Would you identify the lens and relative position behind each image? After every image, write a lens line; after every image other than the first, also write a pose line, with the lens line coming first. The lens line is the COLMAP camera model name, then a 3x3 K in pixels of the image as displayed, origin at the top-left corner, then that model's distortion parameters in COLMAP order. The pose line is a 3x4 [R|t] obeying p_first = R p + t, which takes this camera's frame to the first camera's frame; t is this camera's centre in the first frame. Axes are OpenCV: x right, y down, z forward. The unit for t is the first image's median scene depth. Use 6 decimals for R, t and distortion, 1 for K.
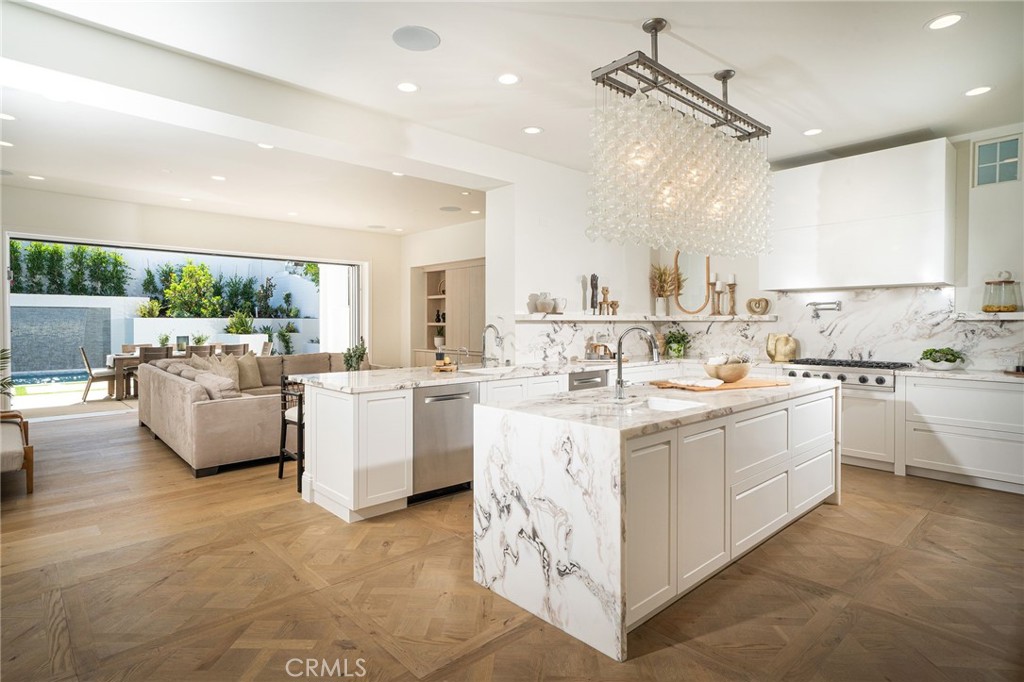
lens RADIAL K [[540.3, 0, 509.3], [0, 540.3, 329.0], [0, 0, 1]] dist [0.026597, -0.000544]
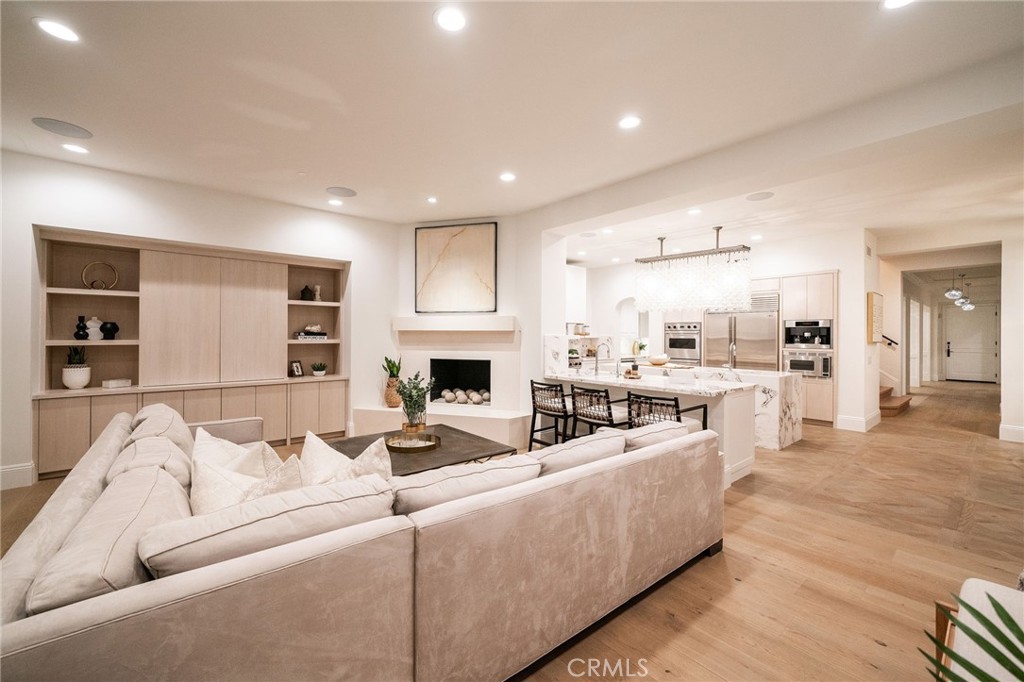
lens RADIAL K [[415.3, 0, 510.6], [0, 415.3, 340.2], [0, 0, 1]] dist [0.000077, 0.000129]
pose [[0.056106, -0.004881, 0.998413, -1.985783], [0.006799, 0.999967, 0.004507, -0.035825], [-0.998402, 0.006535, 0.056137, 2.129428]]
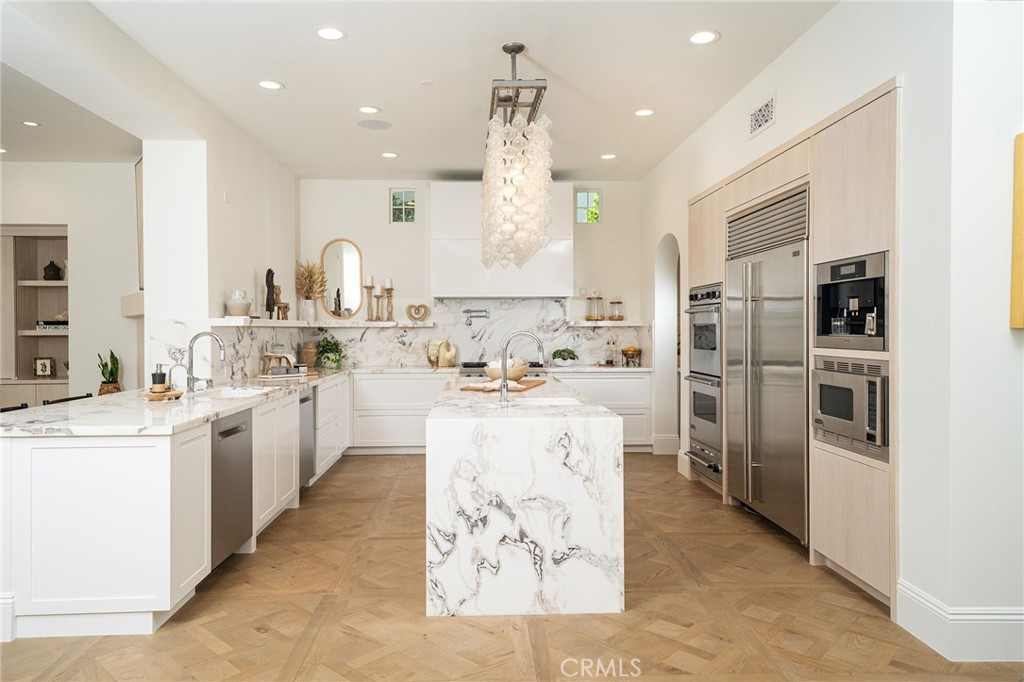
lens RADIAL K [[667.5, 0, 509.3], [0, 667.5, 336.2], [0, 0, 1]] dist [0.038081, 0.001260]
pose [[0.653400, -0.009591, 0.756952, -0.809159], [0.011577, 0.999929, 0.002676, 0.000390], [-0.756924, 0.007015, 0.653465, 0.172030]]
